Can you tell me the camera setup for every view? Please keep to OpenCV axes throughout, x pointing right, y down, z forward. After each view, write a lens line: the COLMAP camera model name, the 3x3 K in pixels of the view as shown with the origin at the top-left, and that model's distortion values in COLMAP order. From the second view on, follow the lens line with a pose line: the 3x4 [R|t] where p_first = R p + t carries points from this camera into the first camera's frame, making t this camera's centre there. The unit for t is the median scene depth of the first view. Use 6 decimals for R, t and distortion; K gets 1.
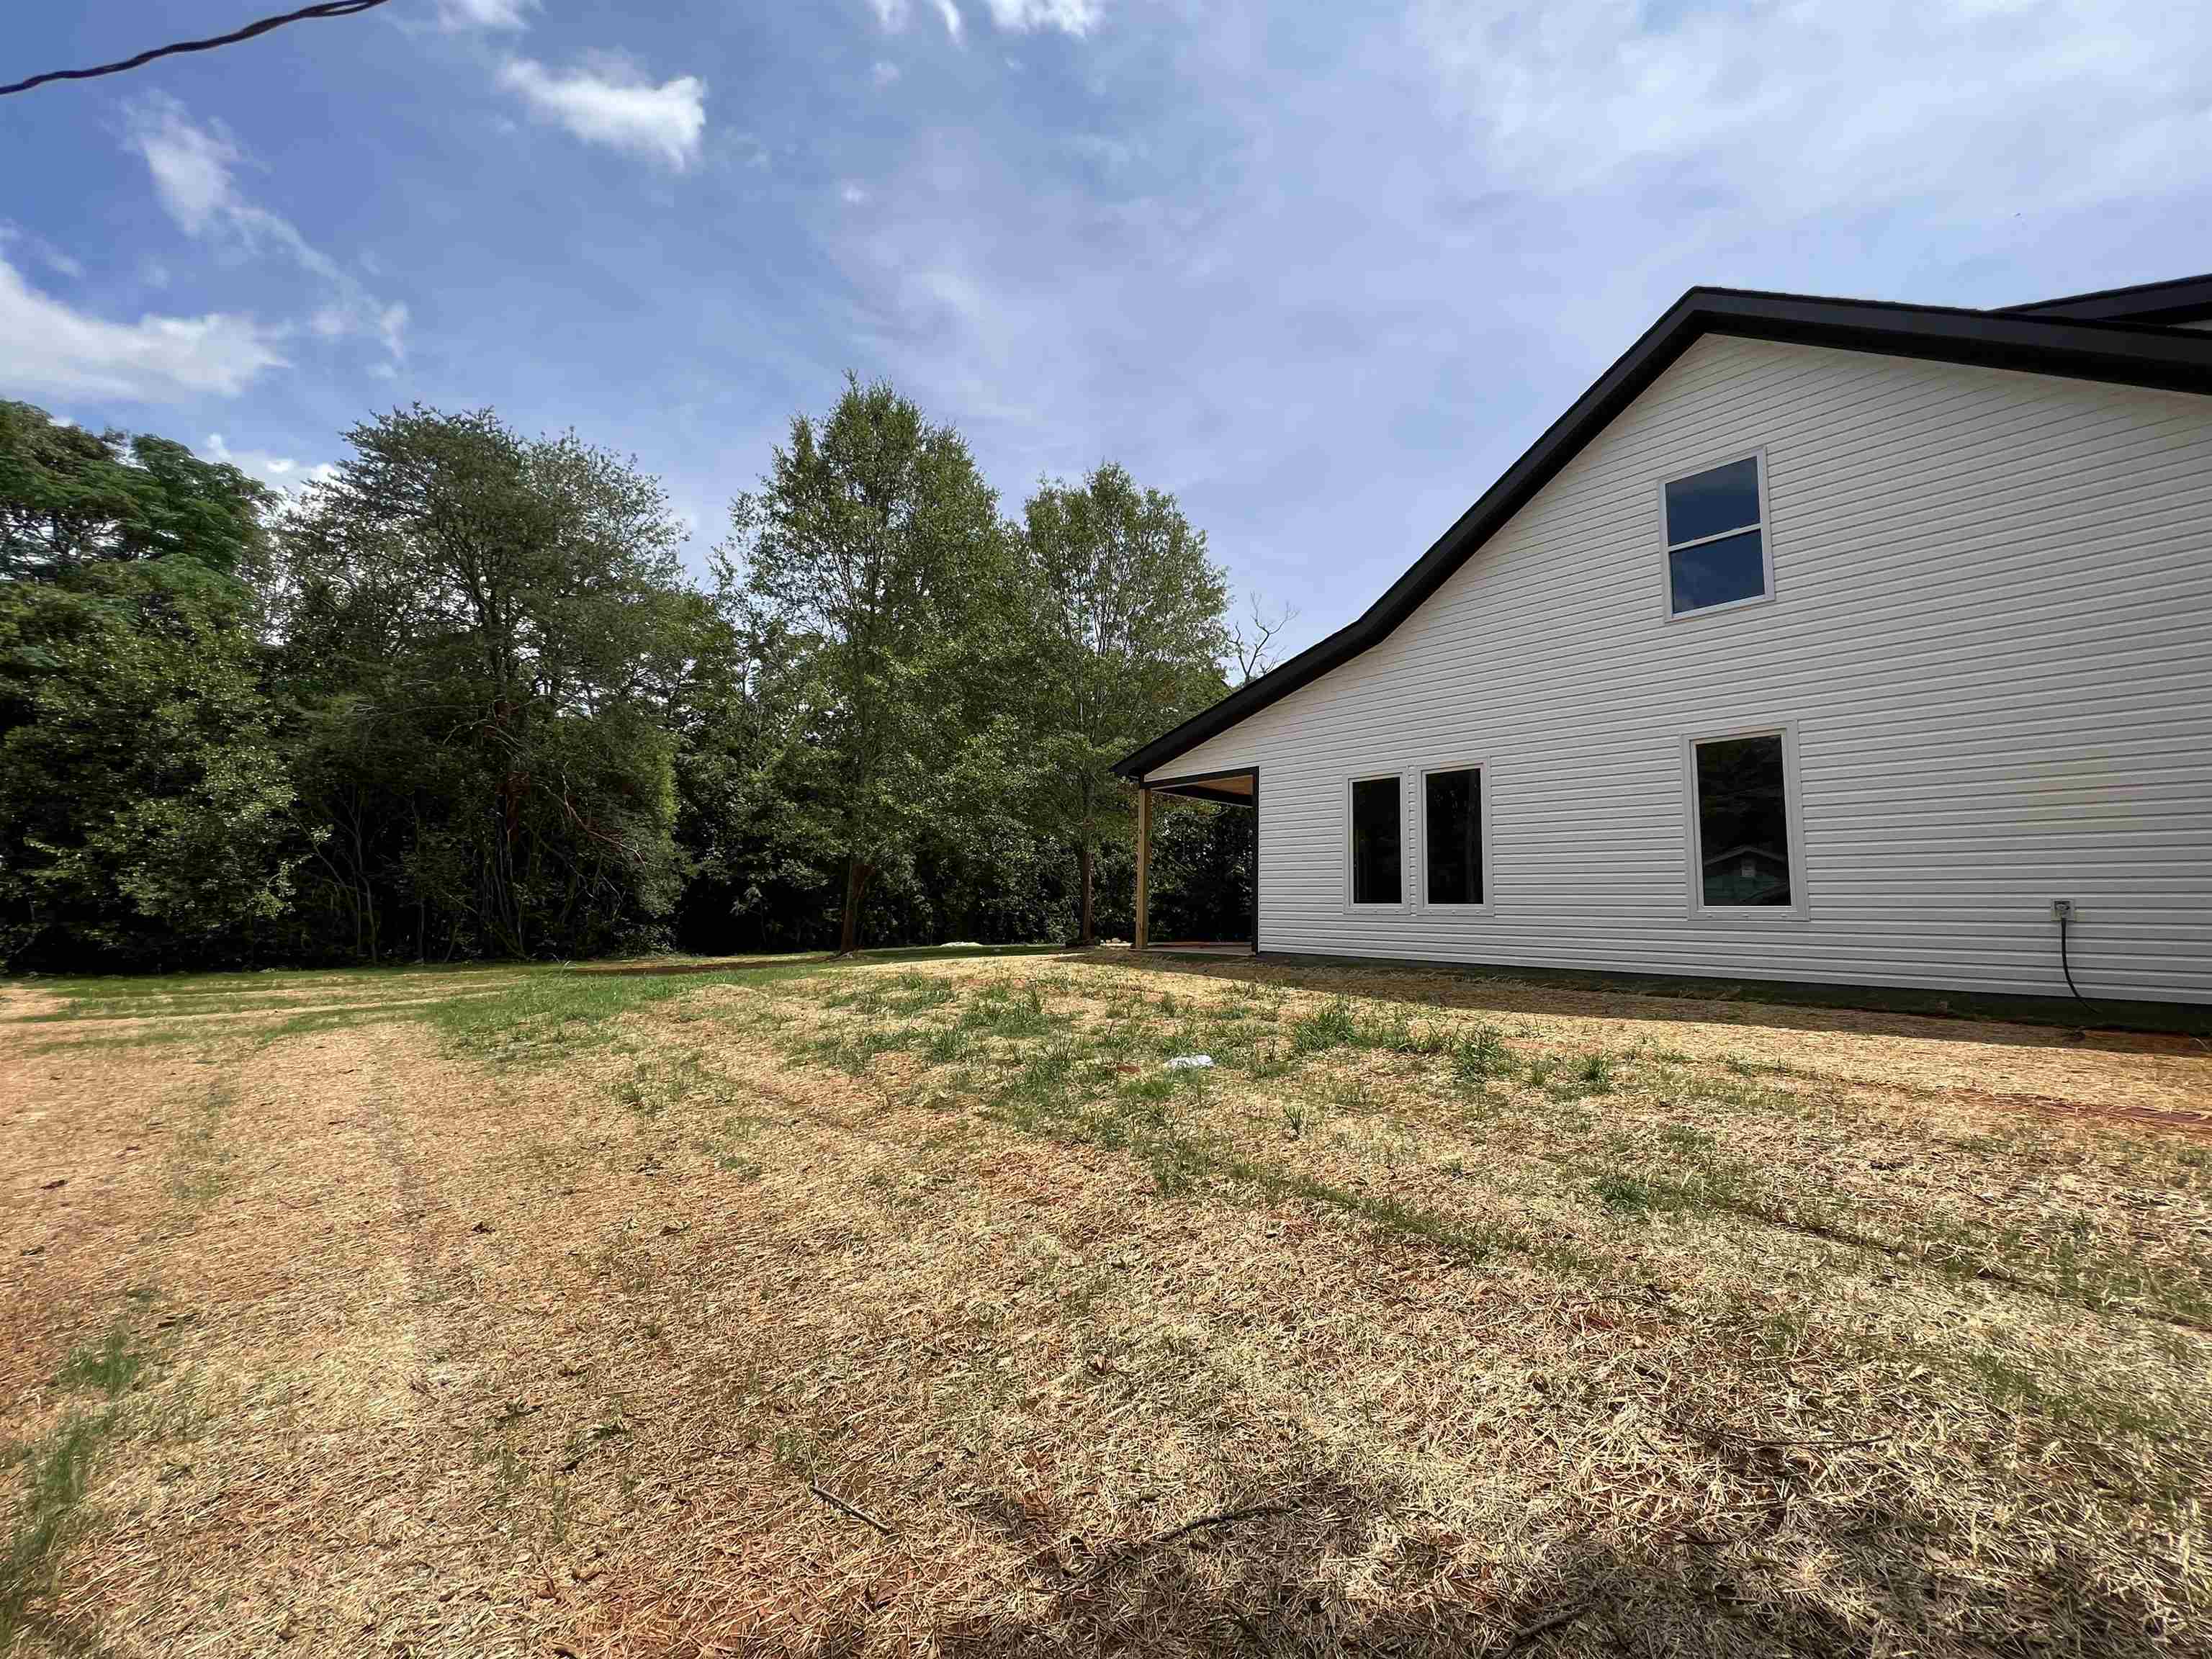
lens RADIAL K [[875.6, 0, 1106.0], [0, 875.6, 829.5], [0, 0, 1]] dist [-0.001117, -0.000023]
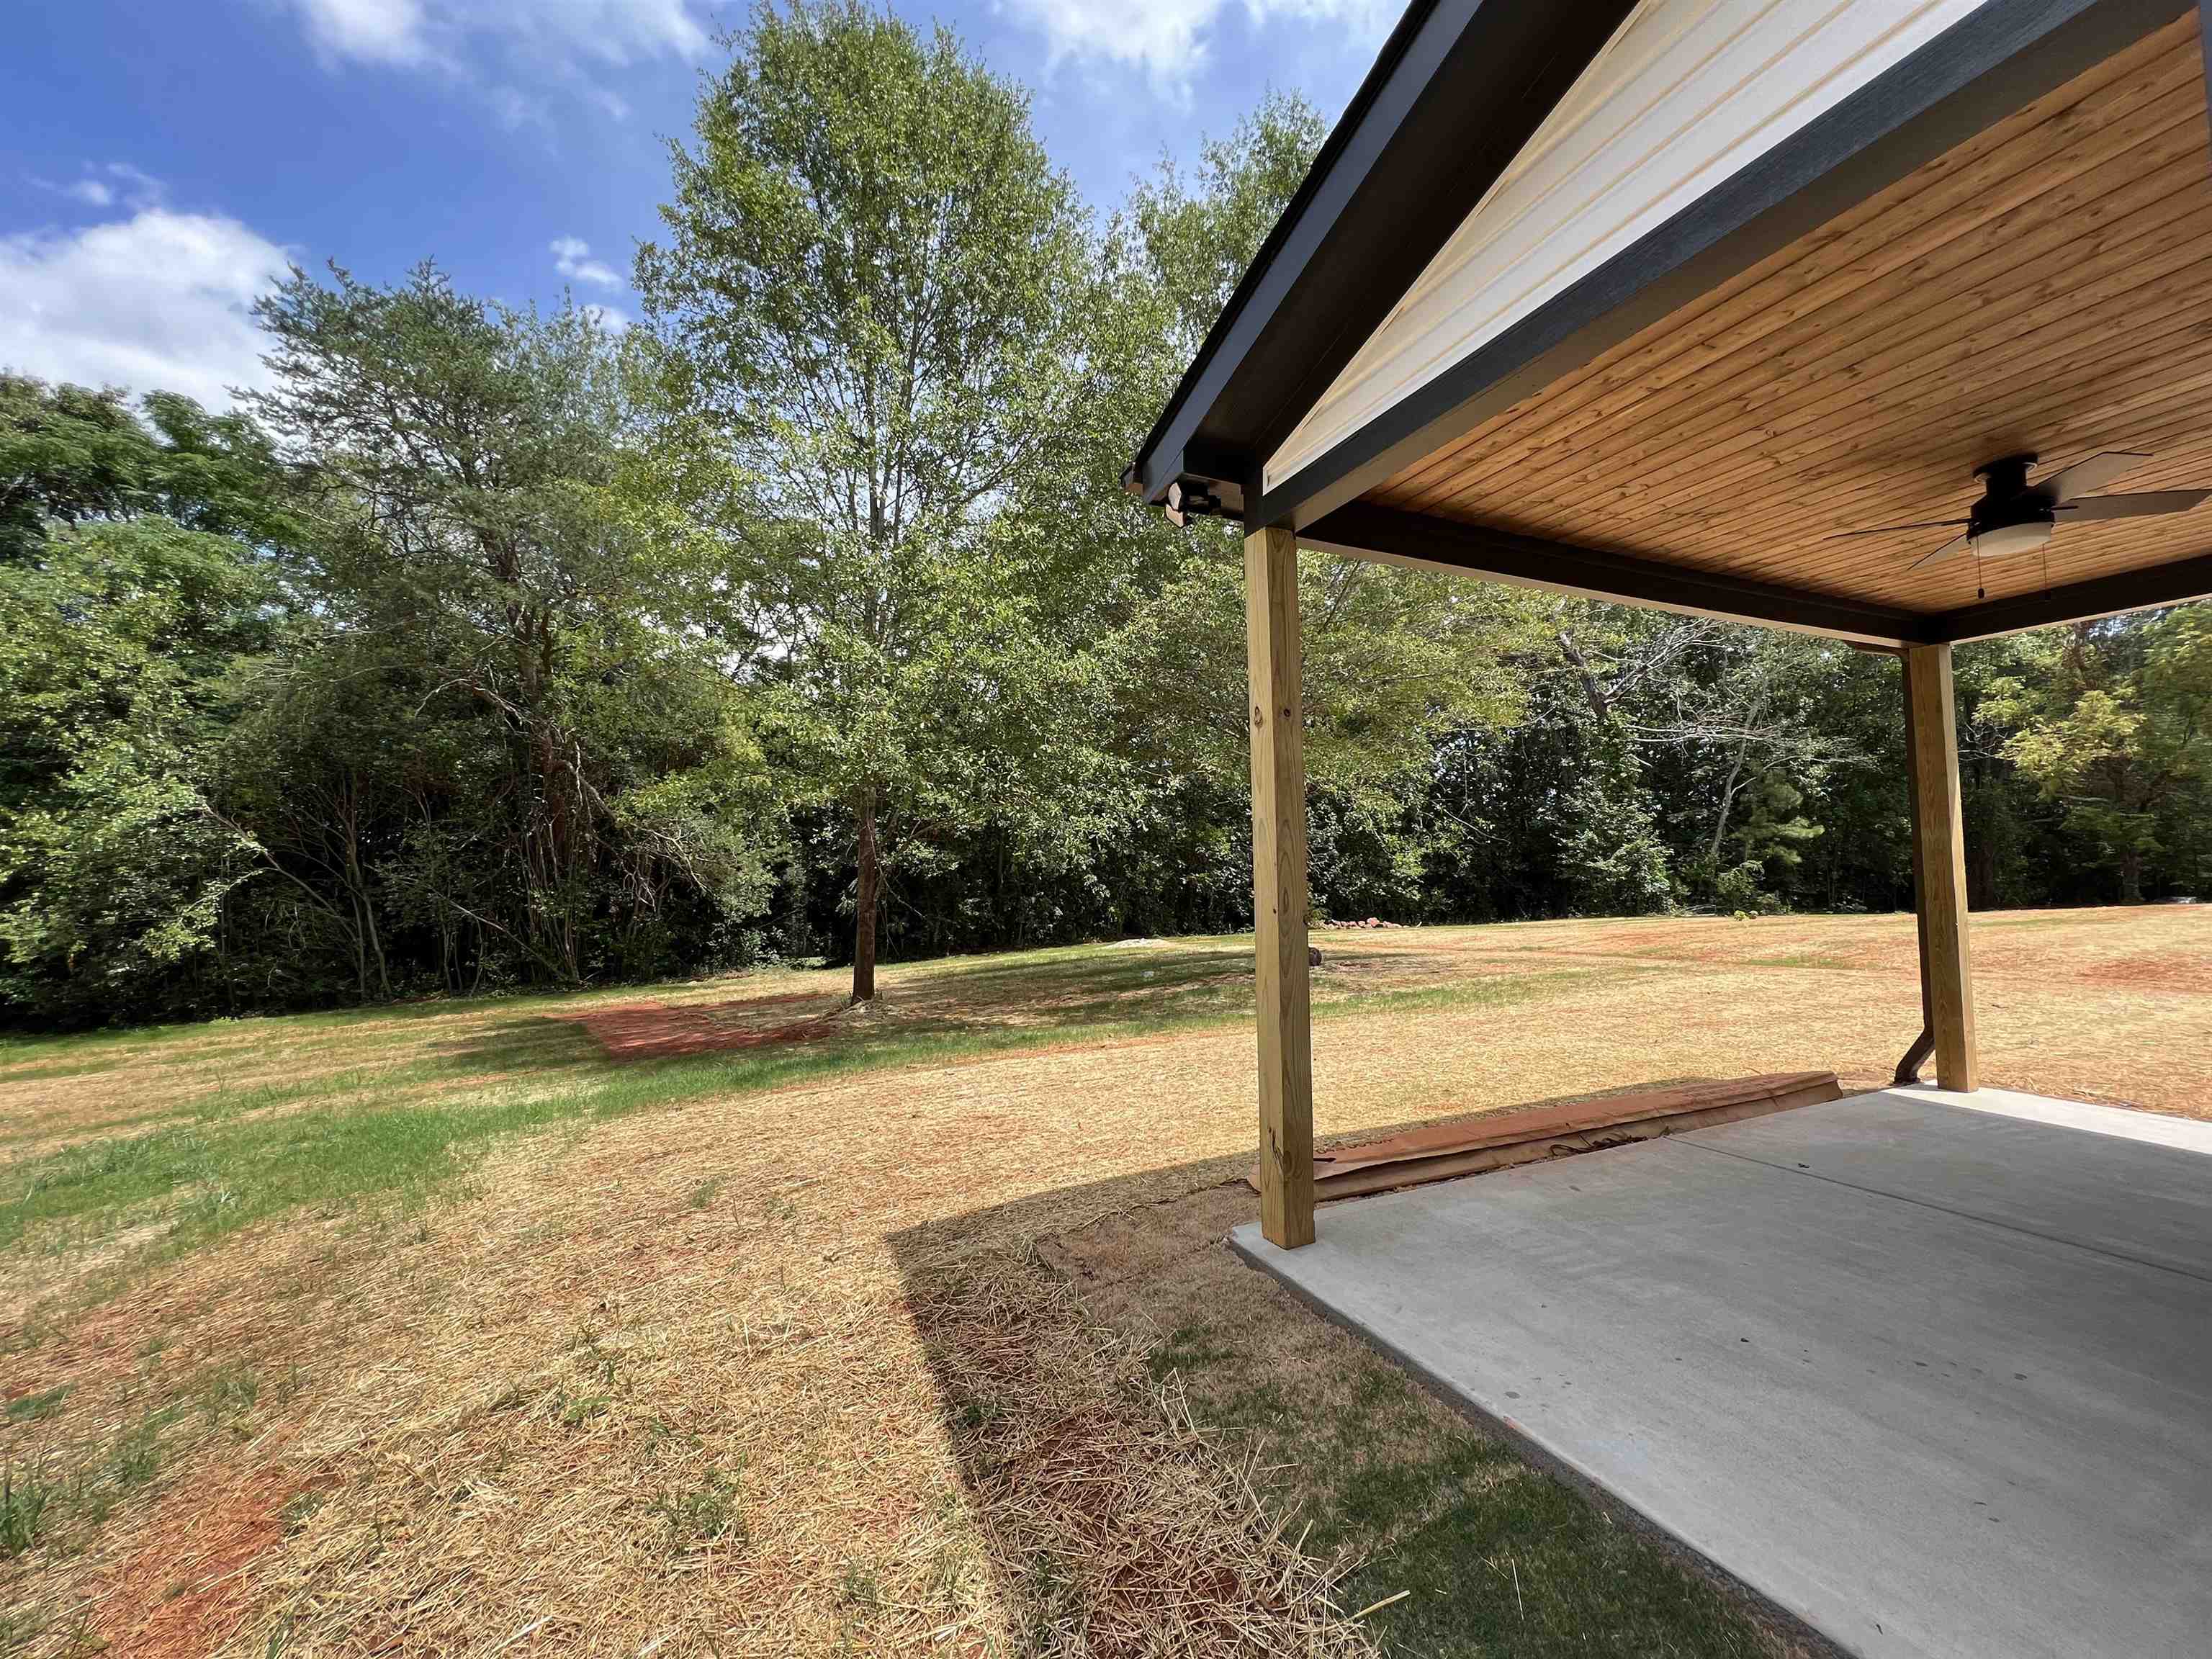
lens RADIAL K [[875.6, 0, 1106.0], [0, 875.6, 829.5], [0, 0, 1]] dist [-0.001117, -0.000023]
pose [[0.953314, -0.051676, -0.297526, 0.037386], [0.066353, 0.997017, 0.039437, 0.011031], [0.294600, -0.057337, 0.953899, 0.425770]]
